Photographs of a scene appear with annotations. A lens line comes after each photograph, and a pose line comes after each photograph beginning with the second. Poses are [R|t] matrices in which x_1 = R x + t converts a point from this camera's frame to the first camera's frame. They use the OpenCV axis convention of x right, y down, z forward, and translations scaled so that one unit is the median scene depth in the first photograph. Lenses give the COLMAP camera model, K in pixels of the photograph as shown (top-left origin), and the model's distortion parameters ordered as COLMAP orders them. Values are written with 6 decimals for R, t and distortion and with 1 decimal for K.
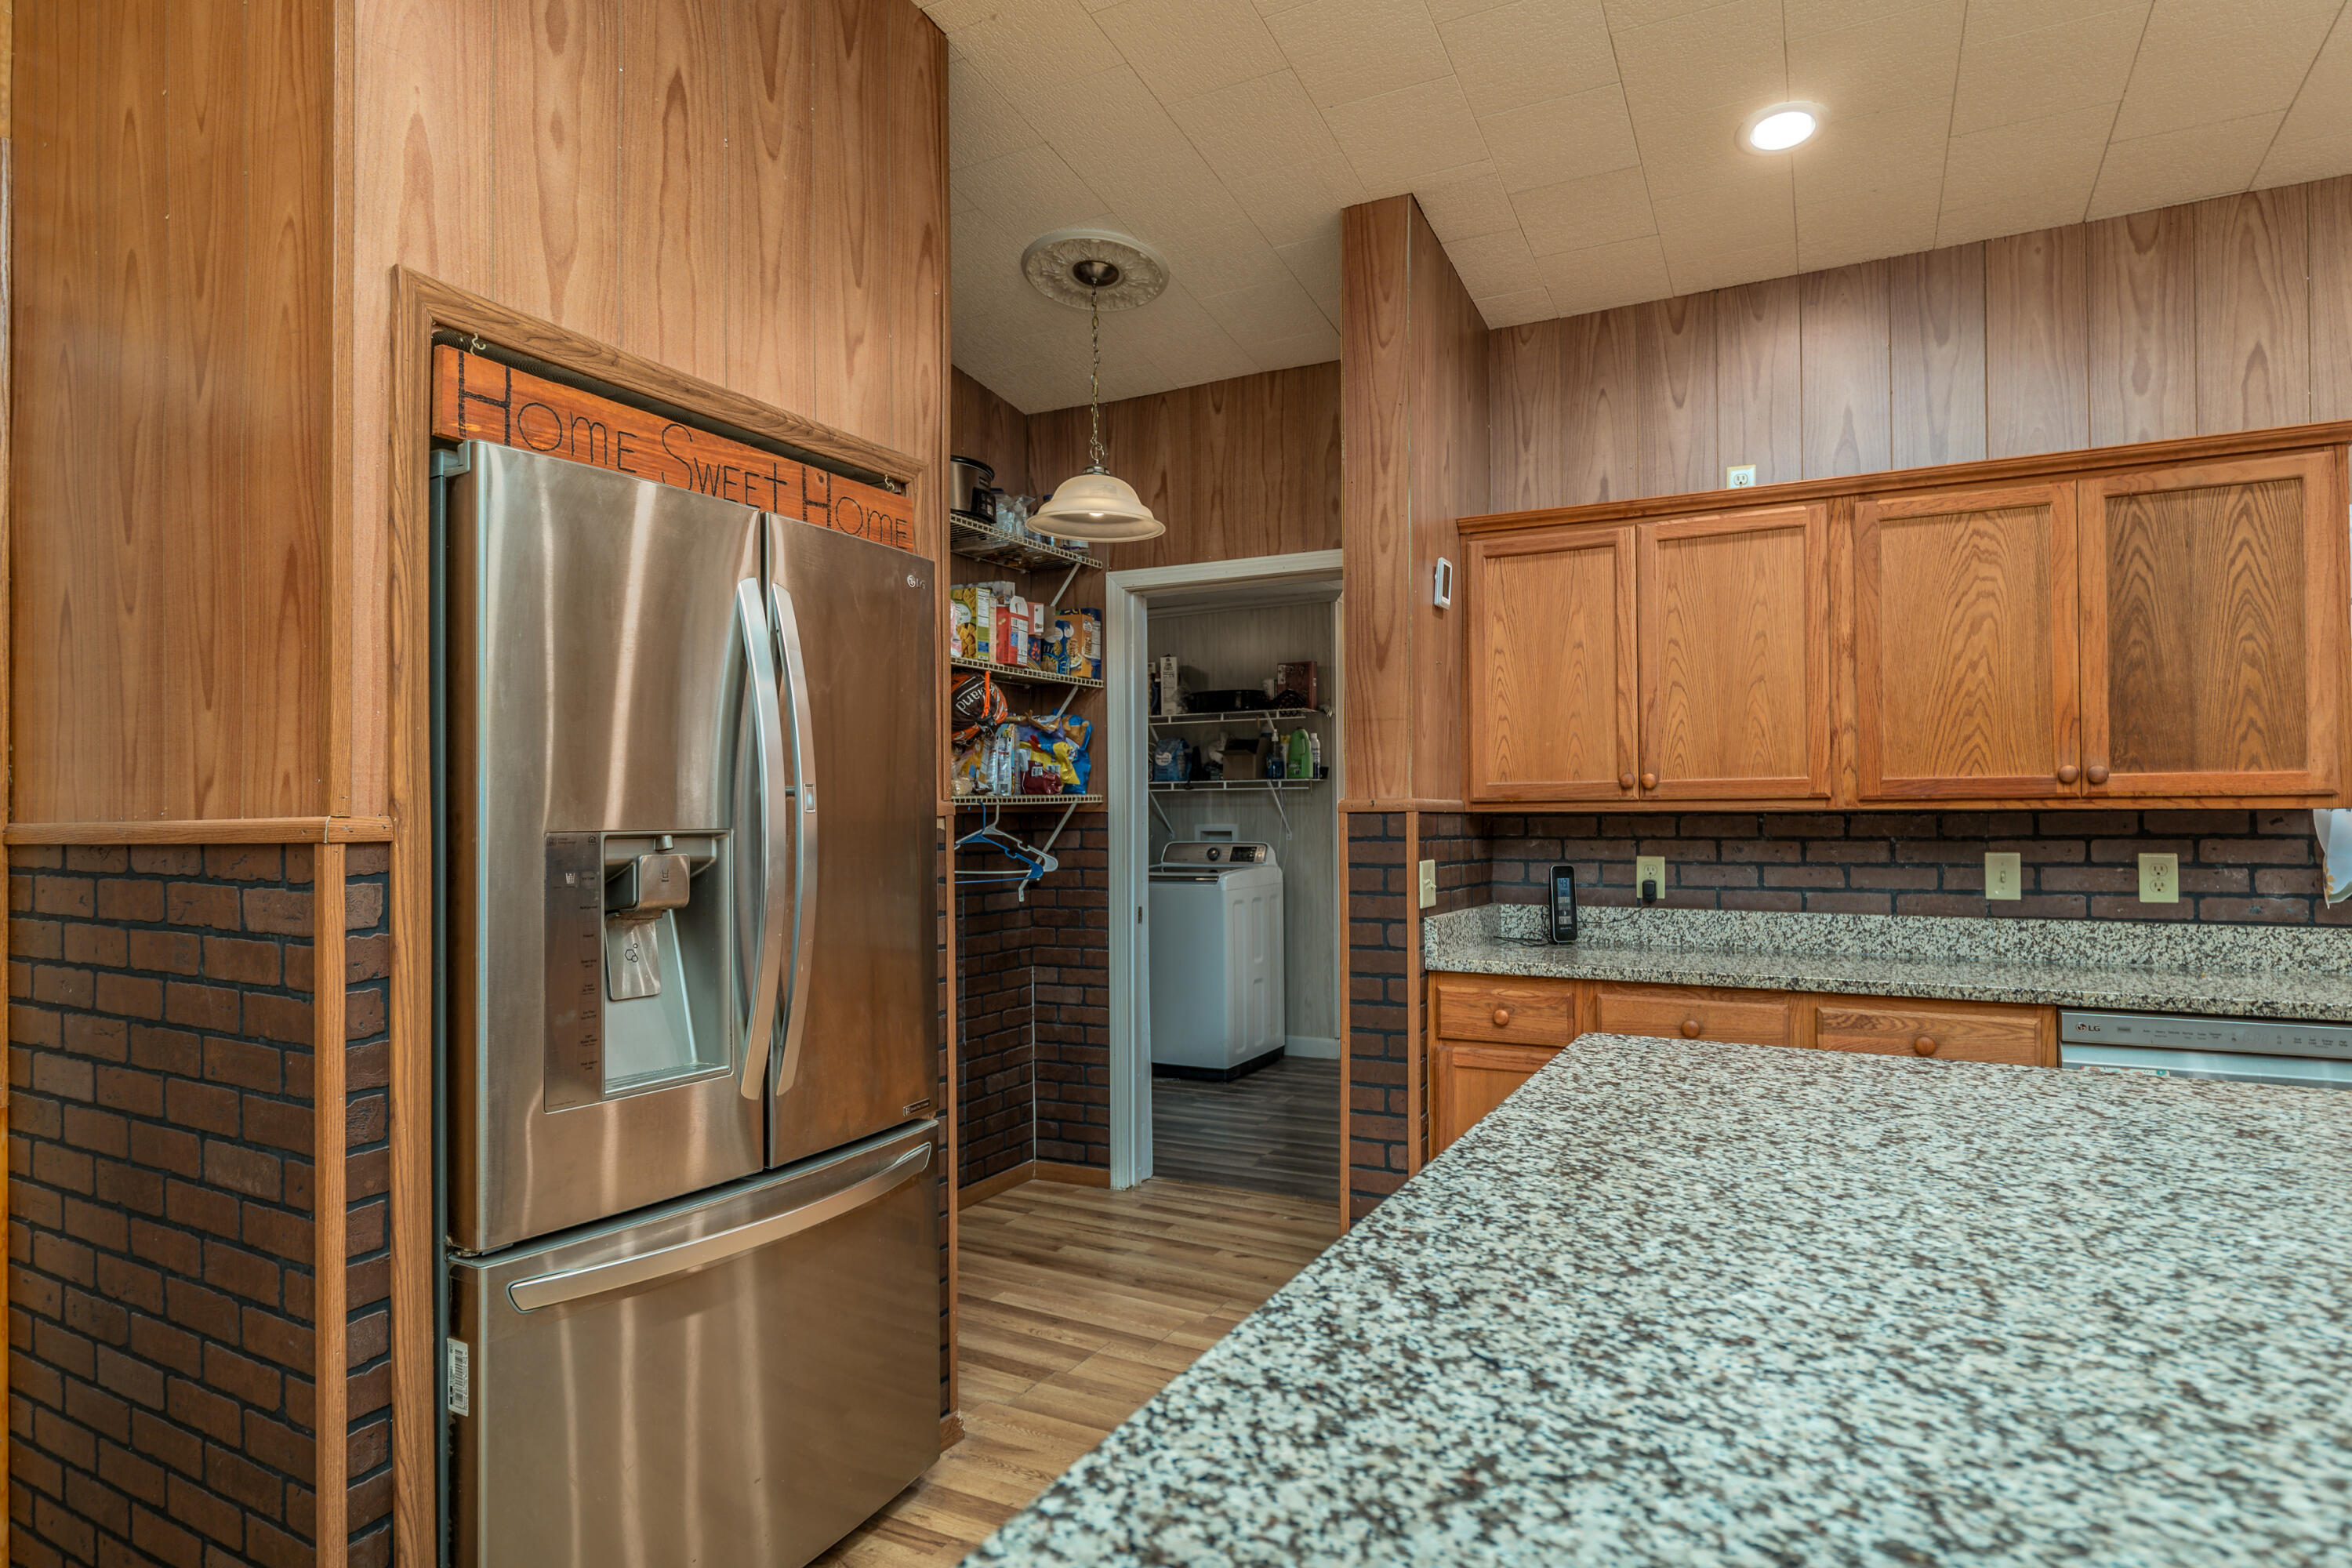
lens RADIAL K [[1259.4, 0, 1169.5], [0, 1259.4, 803.3], [0, 0, 1]] dist [-0.012233, 0.002167]
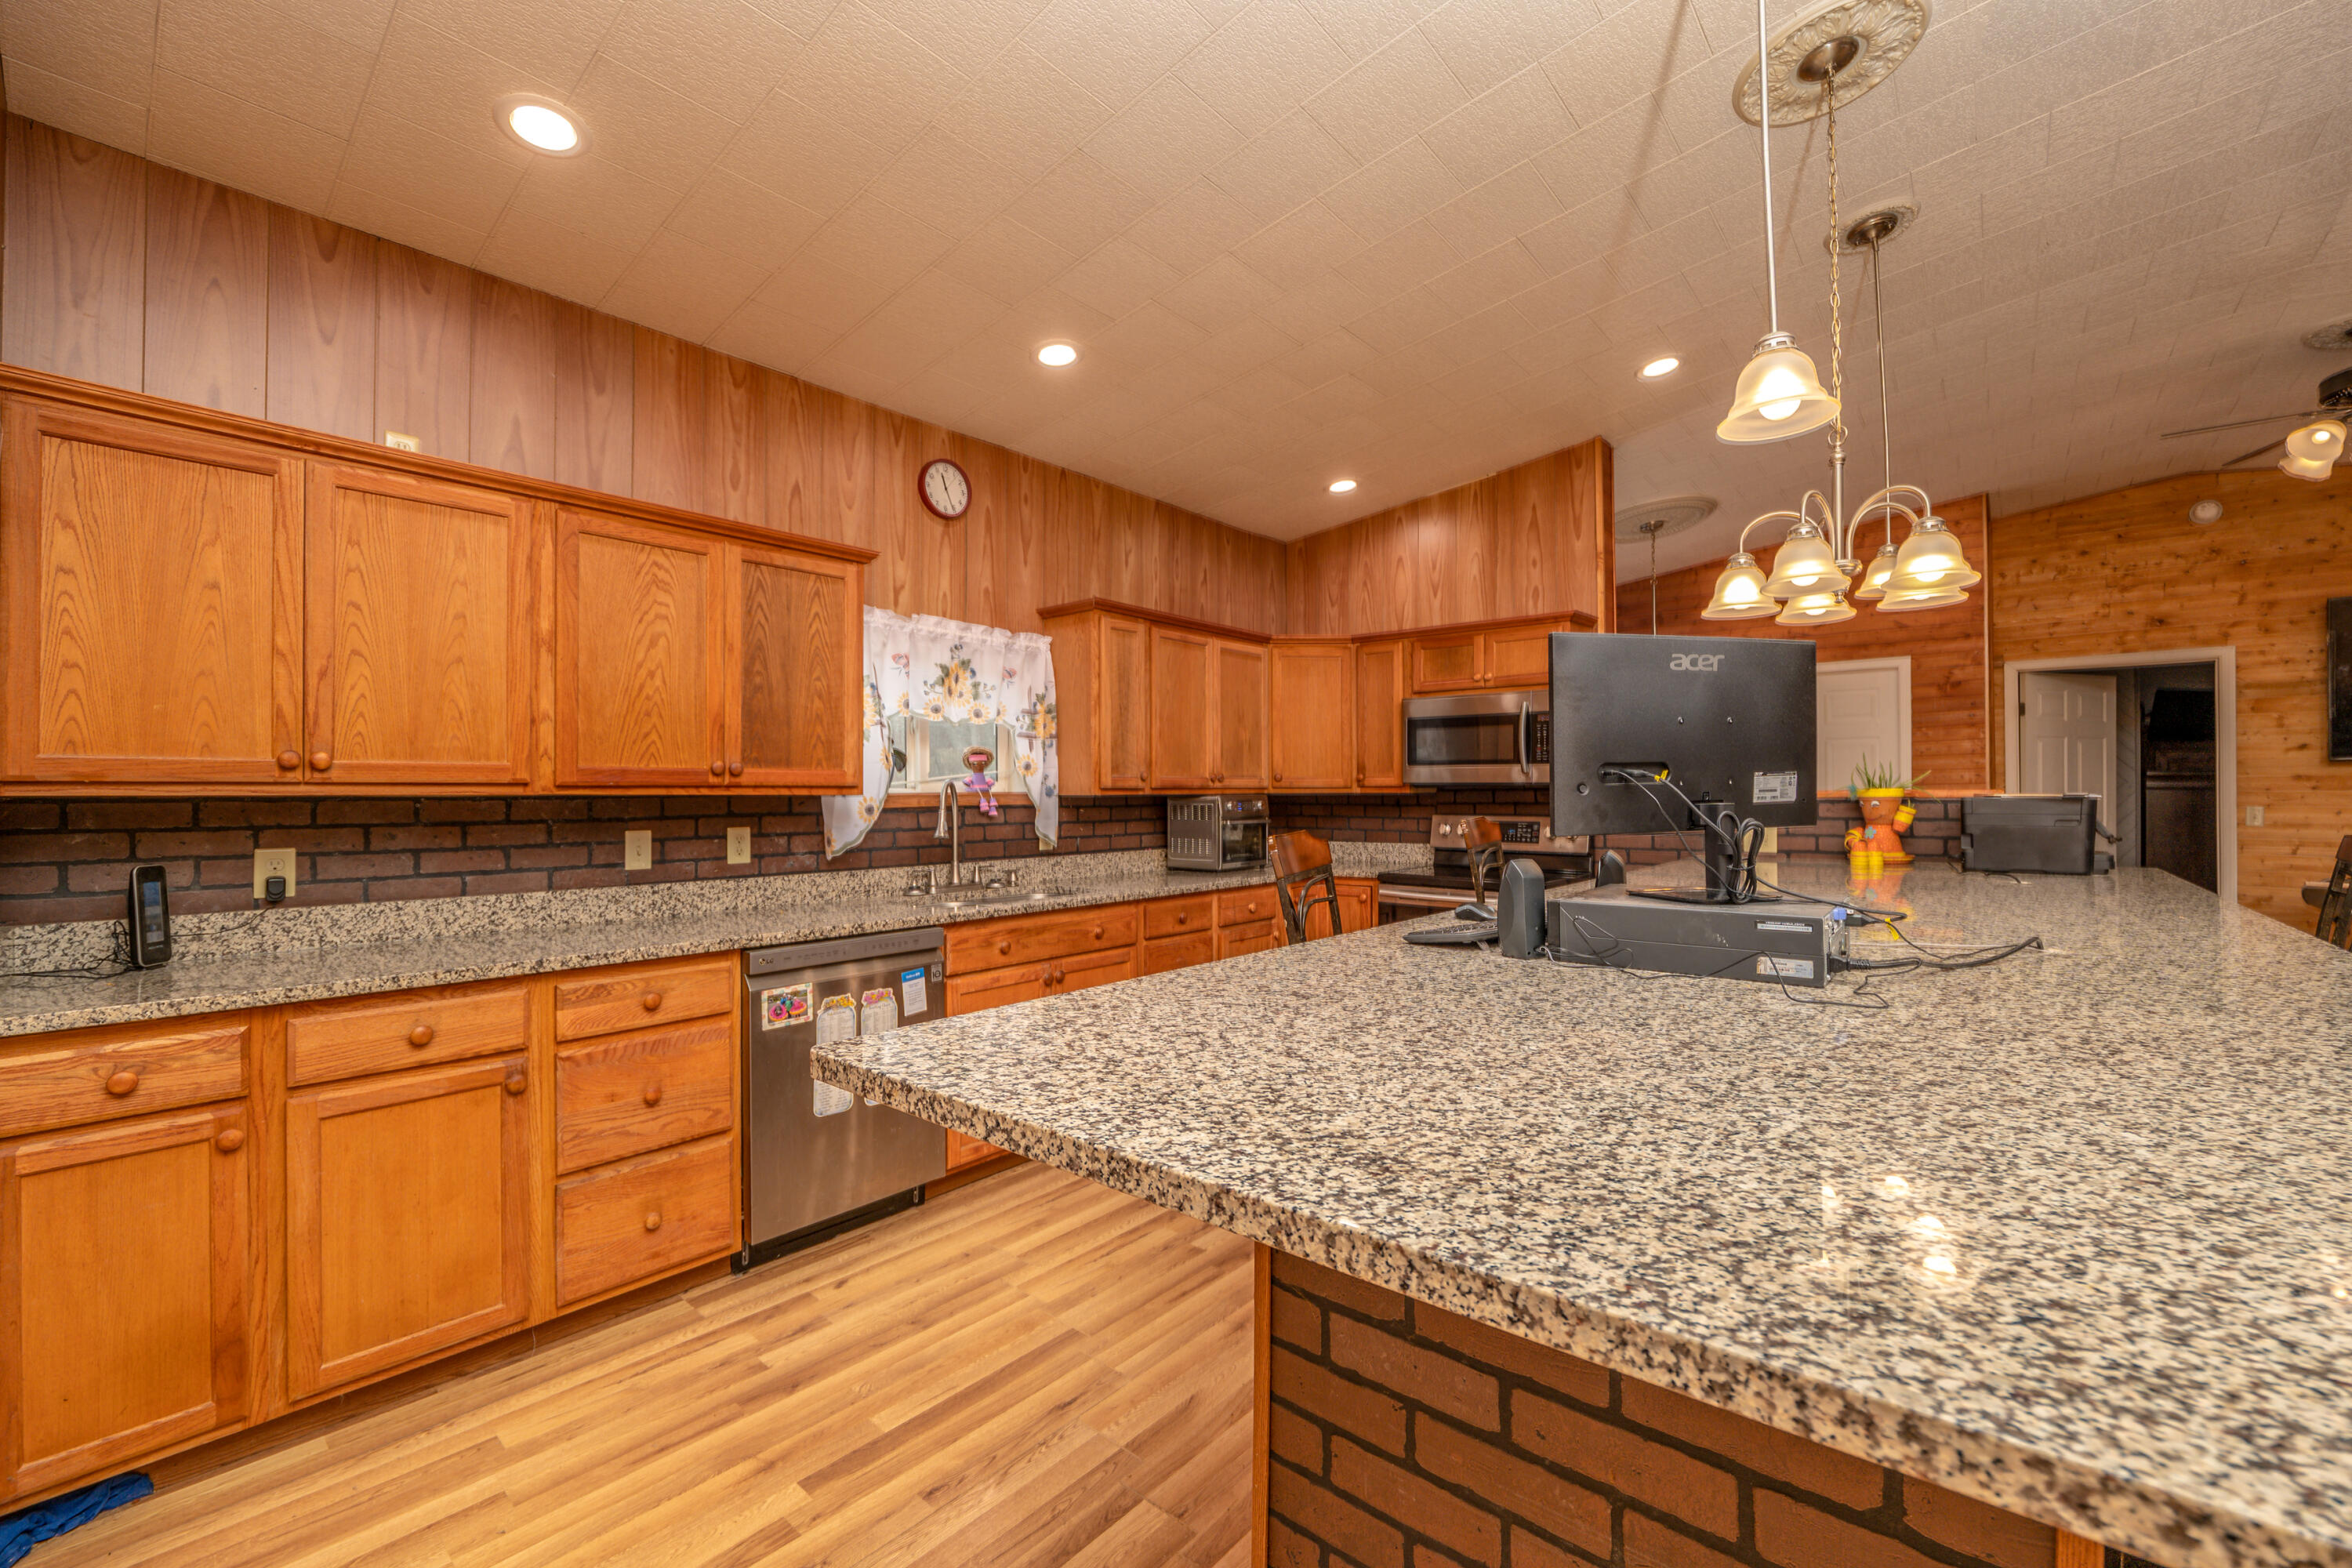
lens RADIAL K [[971.2, 0, 1153.6], [0, 971.2, 781.5], [0, 0, 1]] dist [-0.014480, 0.001562]
pose [[0.220755, 0.017200, 0.975178, -0.153490], [-0.007607, 0.999844, -0.015913, 0.003051], [-0.975300, -0.003905, 0.220852, 0.341219]]
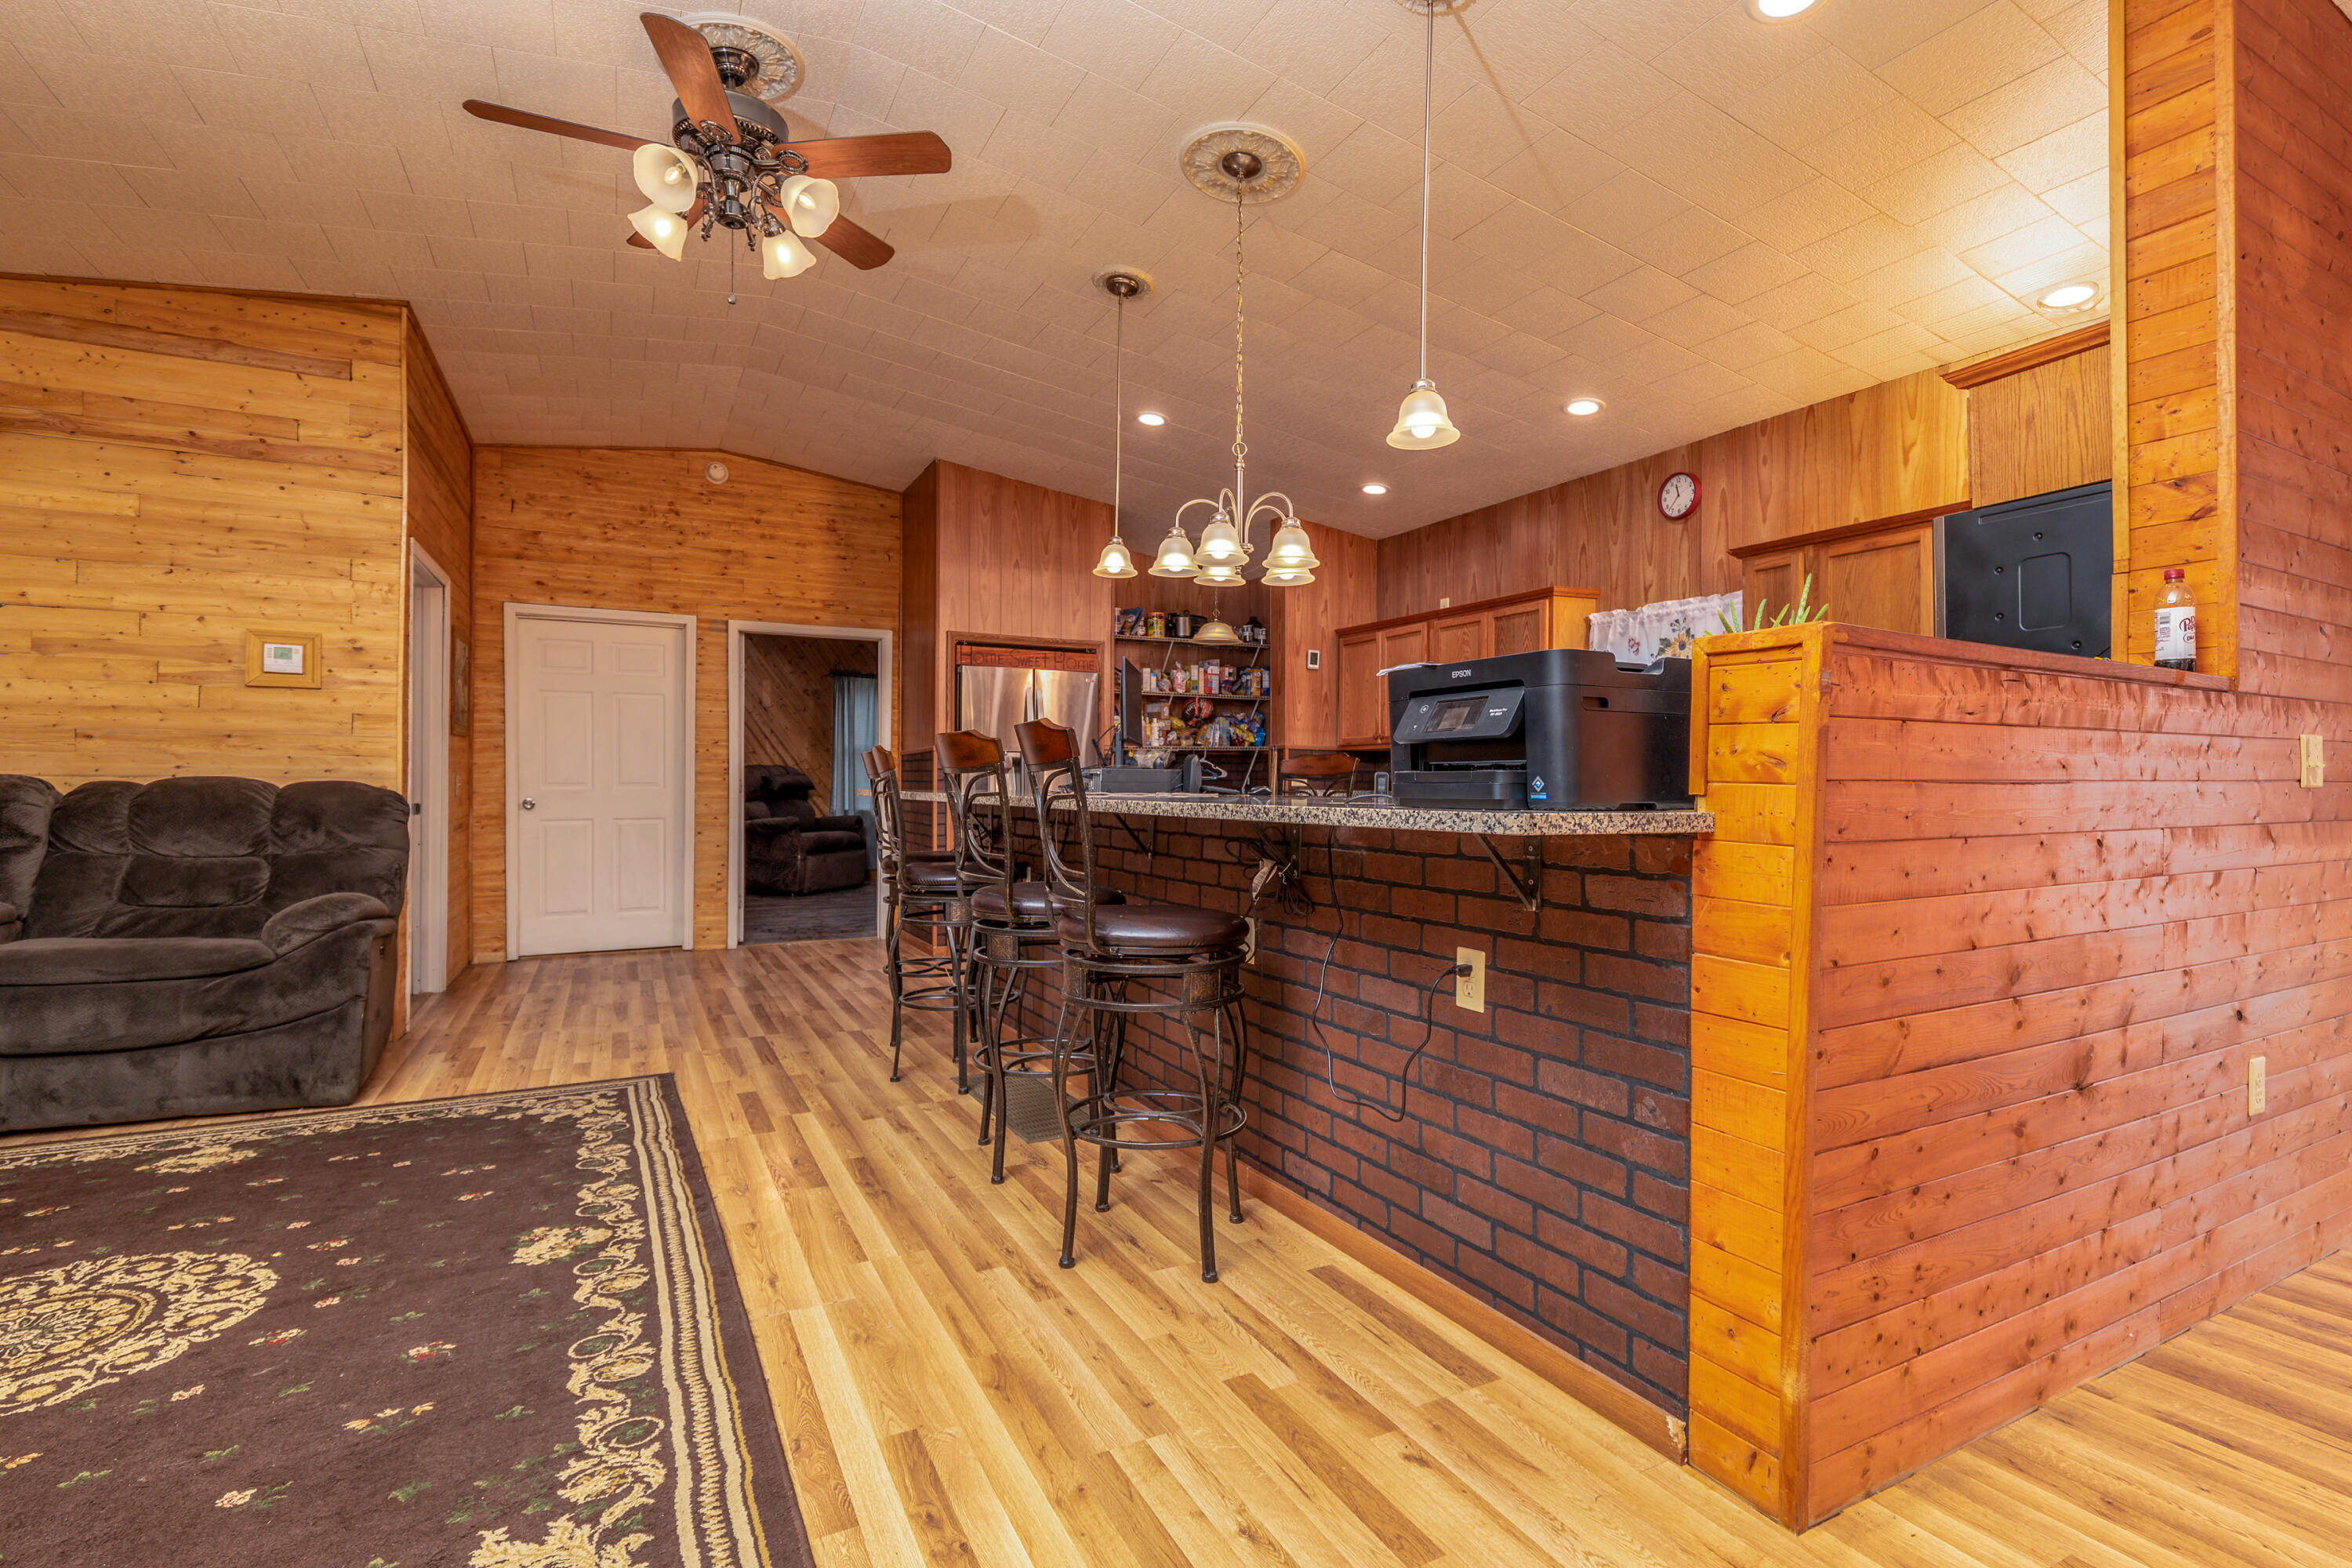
lens RADIAL K [[1094.8, 0, 1136.7], [0, 1094.8, 791.4], [0, 0, 1]] dist [-0.003981, -0.001078]
pose [[0.821253, 0.012536, -0.570426, 1.385288], [-0.002826, 0.999836, 0.017905, 0.061461], [0.570557, -0.013093, 0.821154, -1.187369]]
